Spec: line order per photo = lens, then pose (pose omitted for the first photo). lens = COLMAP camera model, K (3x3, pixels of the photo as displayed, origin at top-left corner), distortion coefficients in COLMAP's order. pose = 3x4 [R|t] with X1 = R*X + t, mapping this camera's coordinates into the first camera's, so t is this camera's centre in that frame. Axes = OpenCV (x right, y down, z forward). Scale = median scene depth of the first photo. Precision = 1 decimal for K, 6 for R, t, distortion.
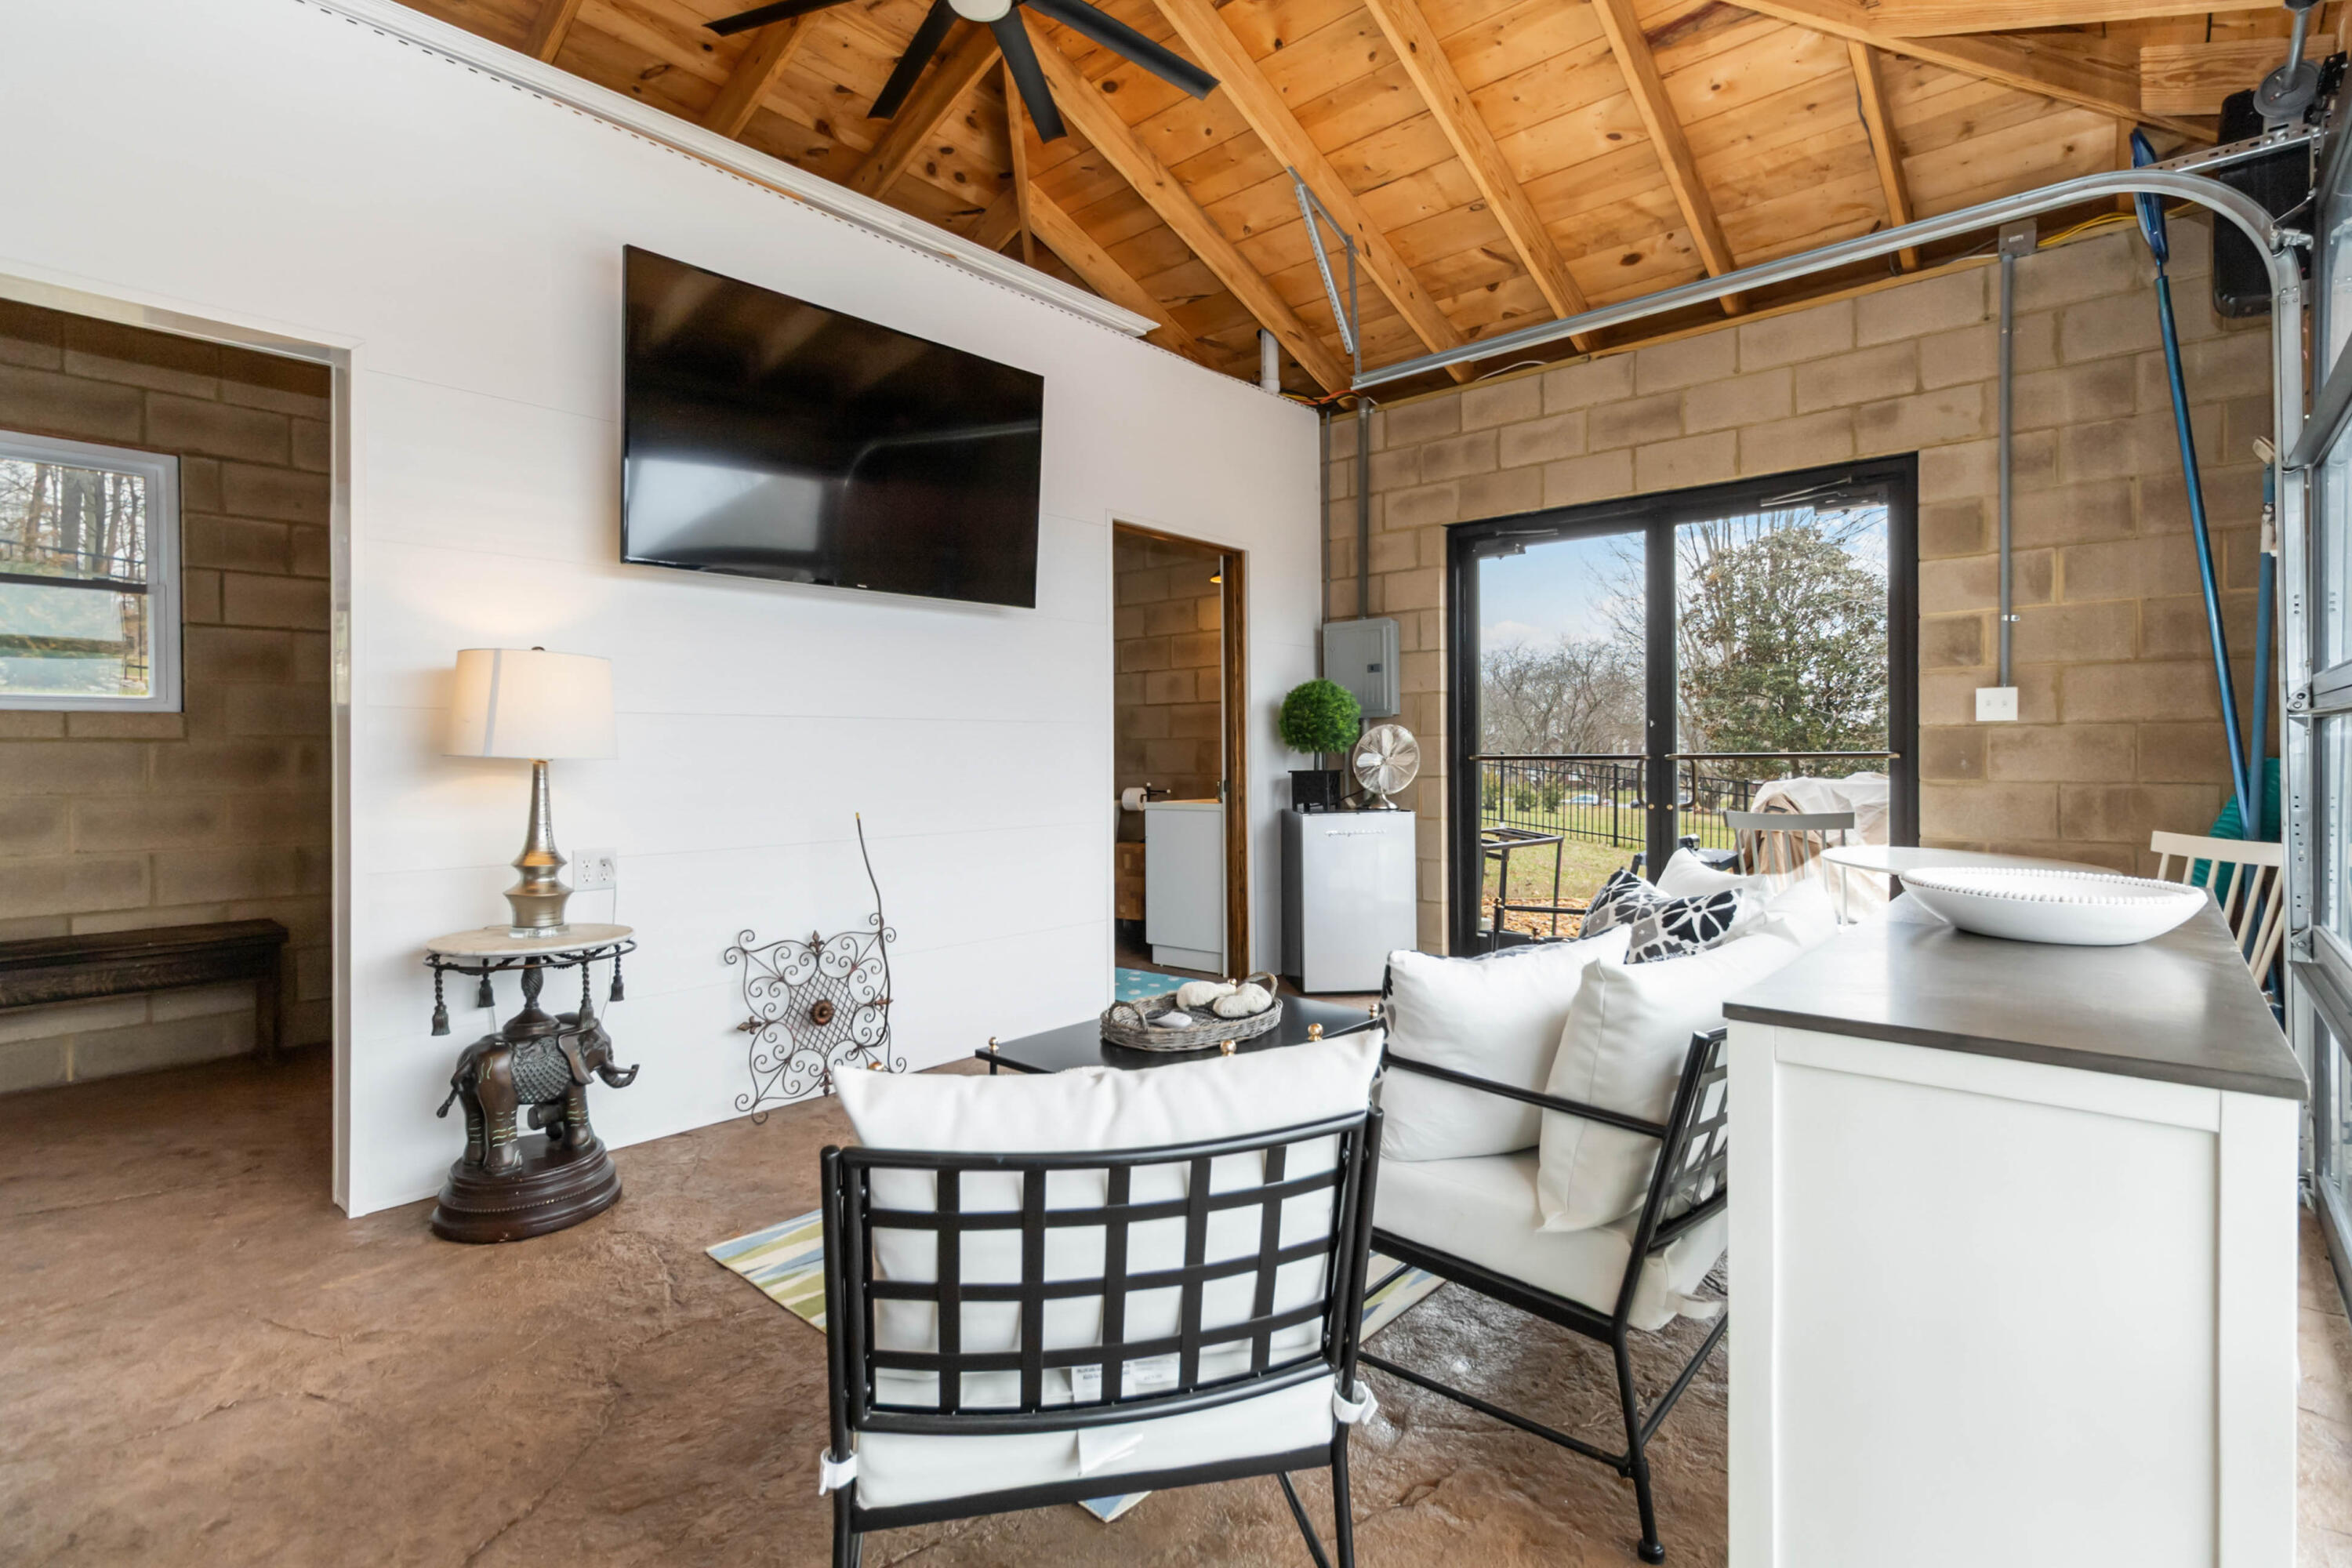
lens RADIAL K [[1119.9, 0, 1214.7], [0, 1119.9, 756.8], [0, 0, 1]] dist [0.000479, 0.000743]
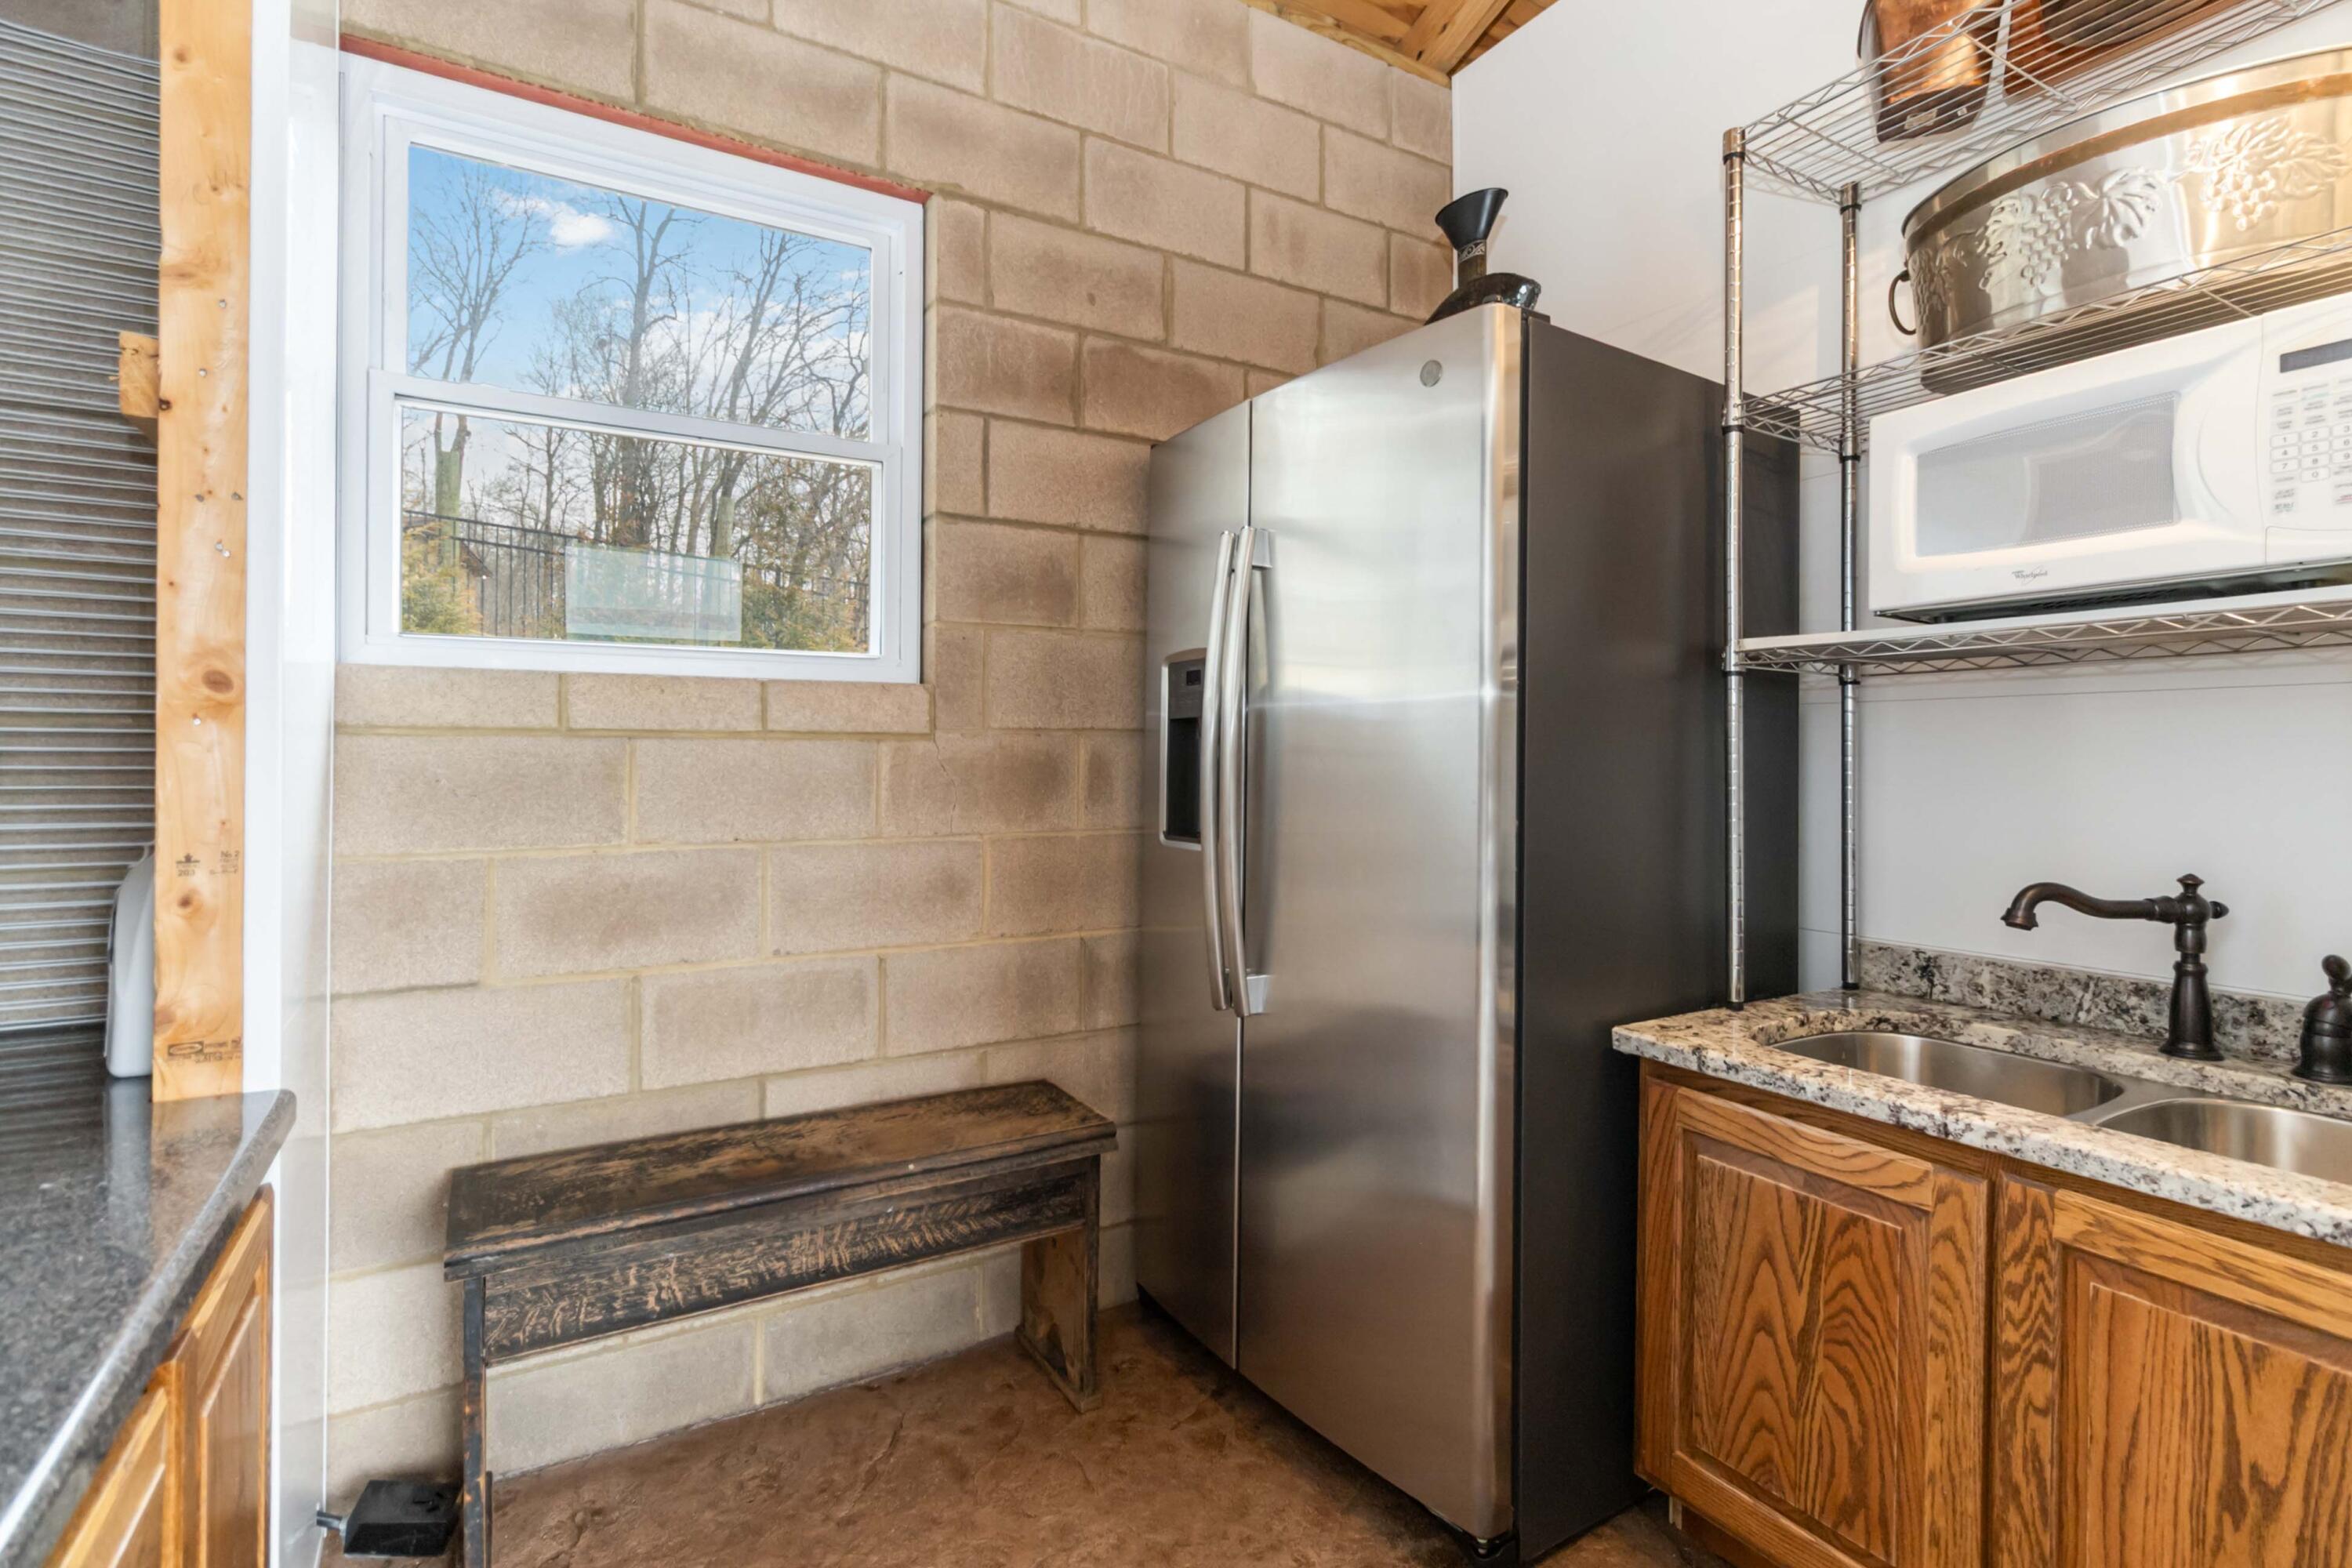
lens RADIAL K [[1117.4, 0, 1190.8], [0, 1117.4, 734.6], [0, 0, 1]] dist [0.001463, 0.000648]
pose [[0.951597, 0.005233, -0.307306, -0.644536], [-0.010701, 0.999813, -0.016111, -0.008706], [0.307164, 0.018619, 0.951475, 0.542435]]
